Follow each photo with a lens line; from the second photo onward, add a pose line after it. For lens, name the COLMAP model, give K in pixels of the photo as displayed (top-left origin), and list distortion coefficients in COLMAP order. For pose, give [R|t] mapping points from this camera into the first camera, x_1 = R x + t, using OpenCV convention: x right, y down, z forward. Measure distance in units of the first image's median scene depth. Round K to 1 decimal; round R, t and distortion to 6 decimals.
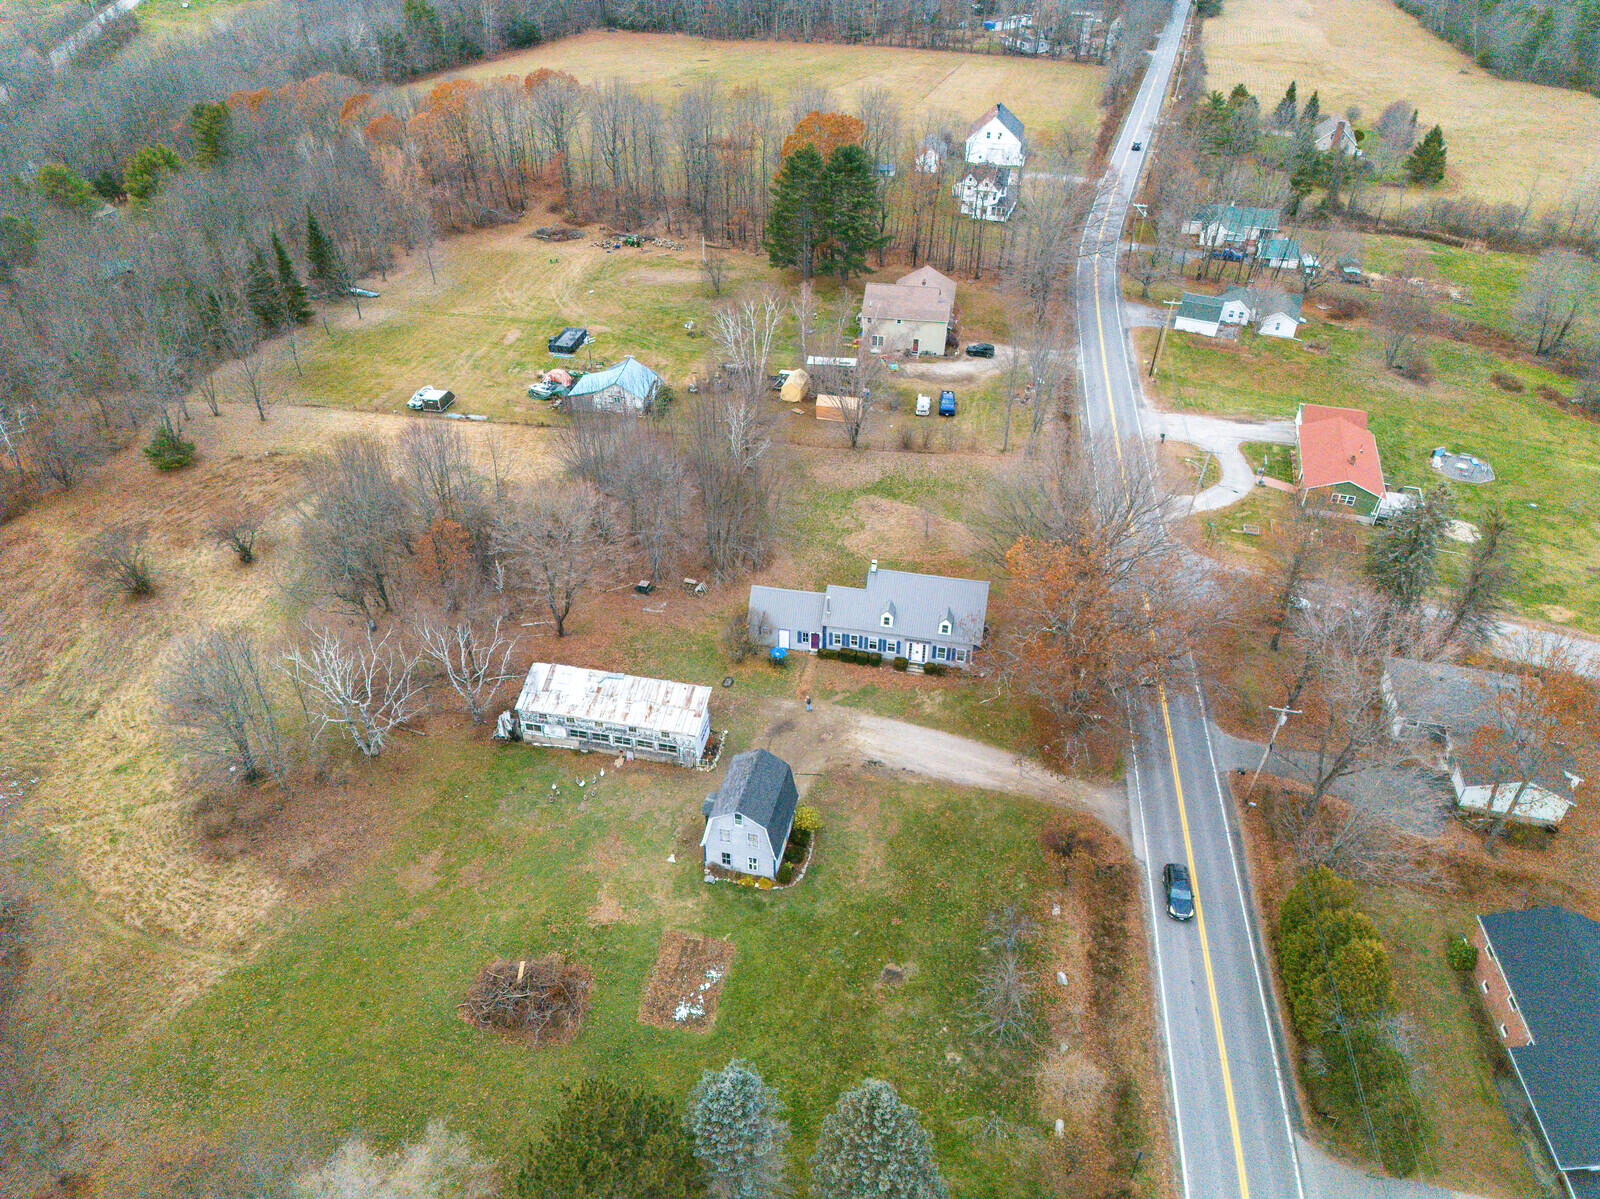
lens RADIAL K [[1119.1, 0, 802.7], [0, 1119.1, 637.9], [0, 0, 1]] dist [0.119617, -0.137646]
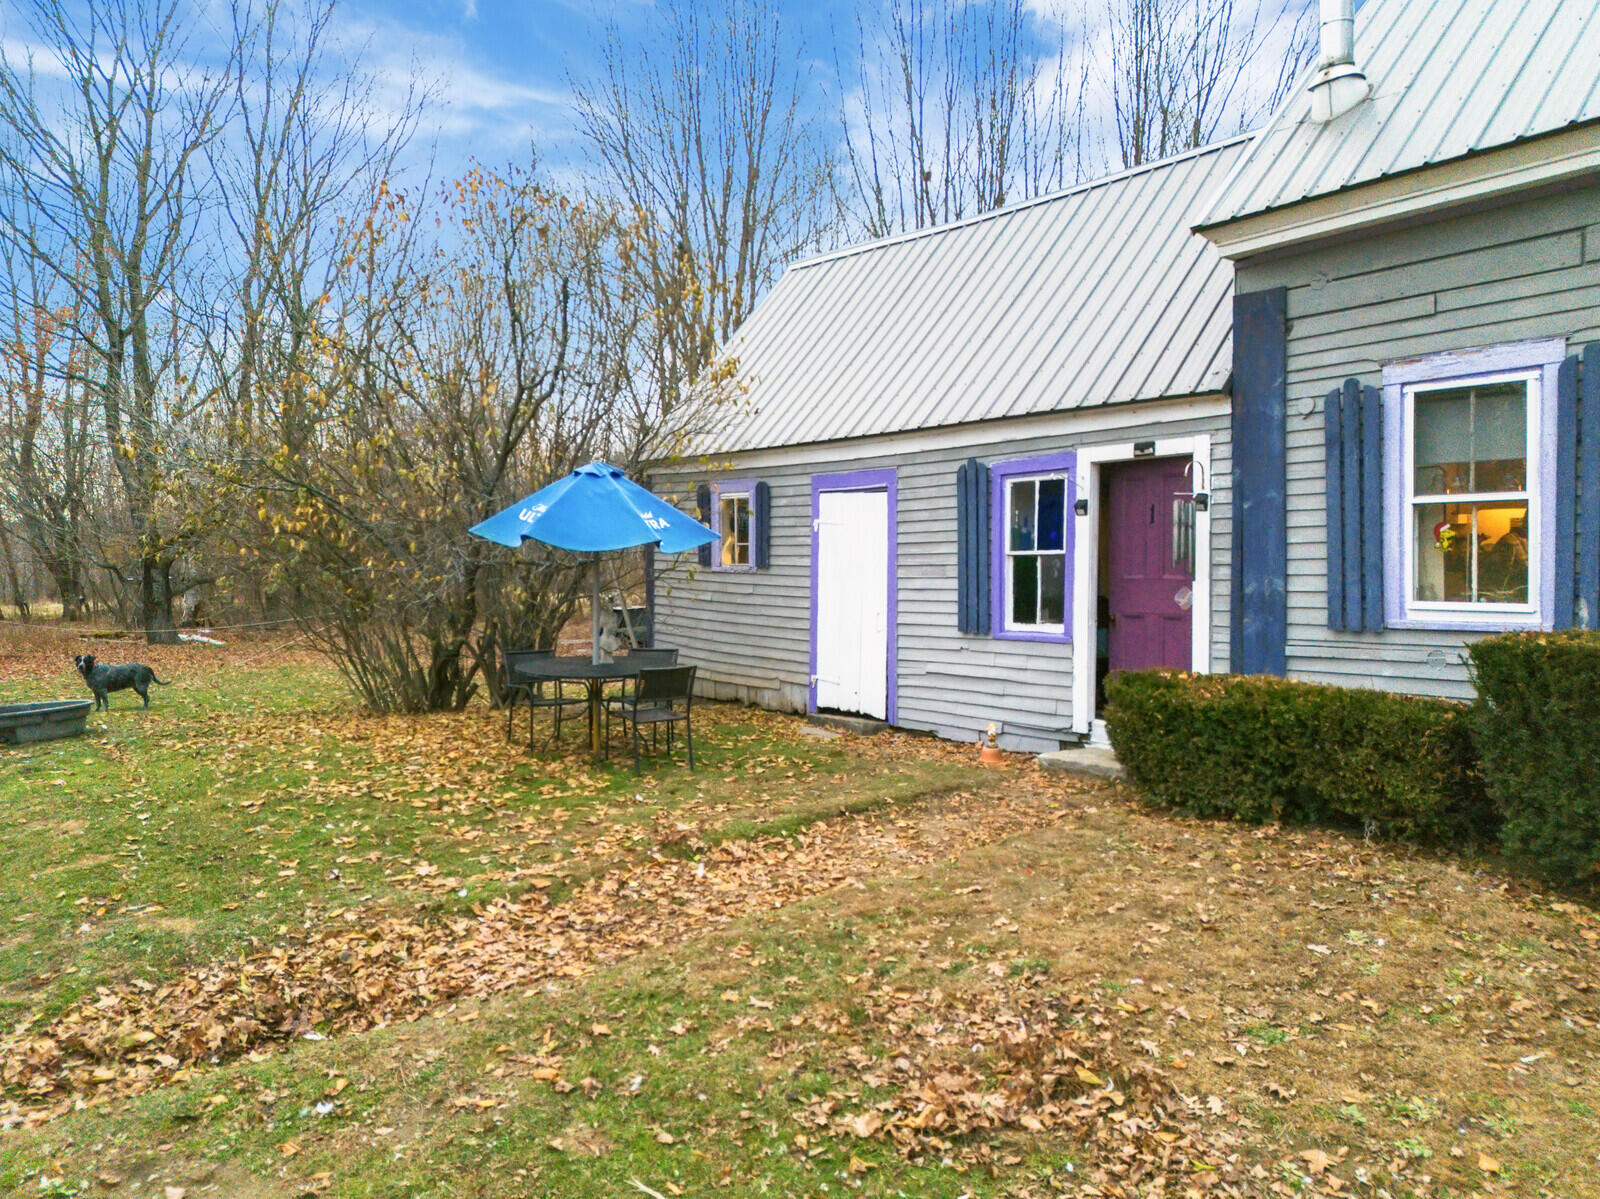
lens RADIAL K [[1112.2, 0, 801.8], [0, 1112.2, 595.9], [0, 0, 1]] dist [0.124431, -0.138980]
pose [[0.787884, 0.027727, -0.615199, 0.041283], [-0.371331, 0.818335, -0.438682, 0.046904], [0.491275, 0.574073, 0.655049, 0.957844]]
